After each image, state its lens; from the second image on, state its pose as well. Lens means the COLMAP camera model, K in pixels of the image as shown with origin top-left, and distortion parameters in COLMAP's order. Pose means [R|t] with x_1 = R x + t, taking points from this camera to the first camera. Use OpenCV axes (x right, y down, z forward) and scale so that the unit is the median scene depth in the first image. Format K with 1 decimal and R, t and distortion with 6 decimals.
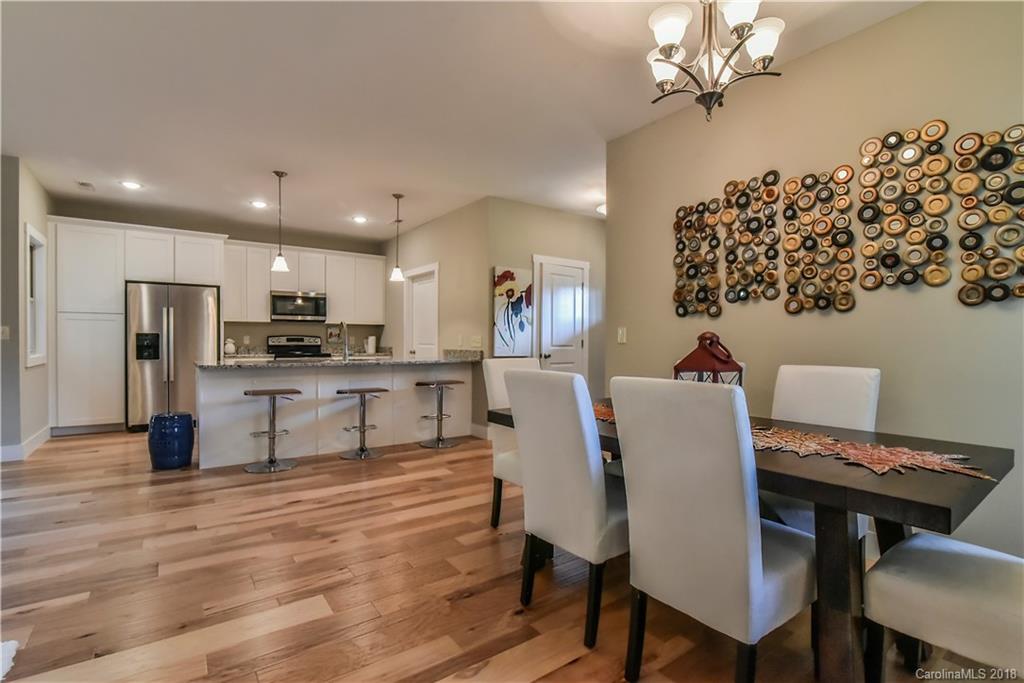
lens RADIAL K [[483.1, 0, 506.0], [0, 483.1, 344.7], [0, 0, 1]] dist [-0.000903, -0.000708]
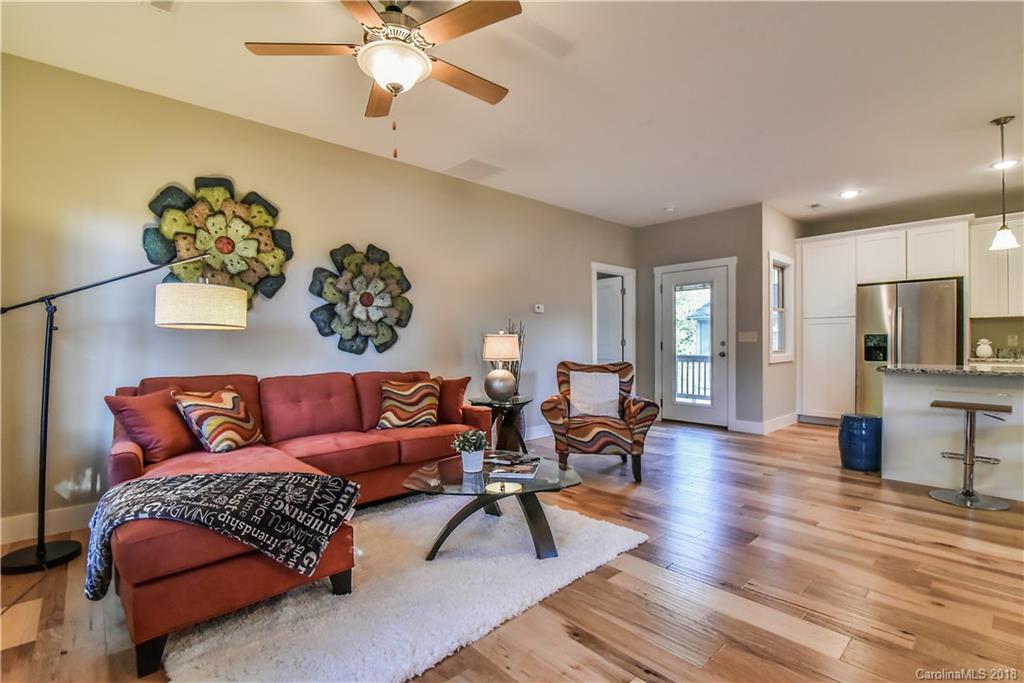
lens RADIAL K [[483.1, 0, 506.0], [0, 483.1, 344.7], [0, 0, 1]] dist [-0.000903, -0.000708]
pose [[0.134625, 0.000050, -0.990897, 0.149332], [-0.003321, 0.999994, -0.000400, 0.000362], [0.990891, 0.003344, 0.134625, 0.108899]]
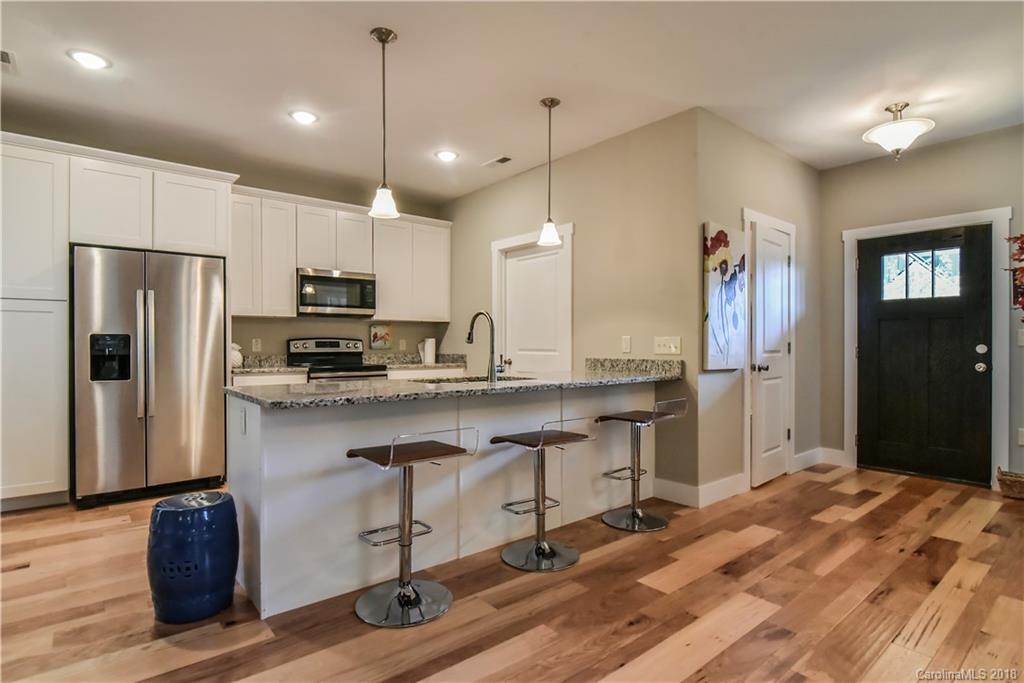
lens RADIAL K [[534.7, 0, 507.0], [0, 534.7, 344.0], [0, 0, 1]] dist [-0.003329, 0.000234]
pose [[0.997951, -0.005483, 0.063740, -0.313494], [0.006078, 0.999940, -0.009155, -0.003598], [-0.063686, 0.009524, 0.997925, 0.337804]]
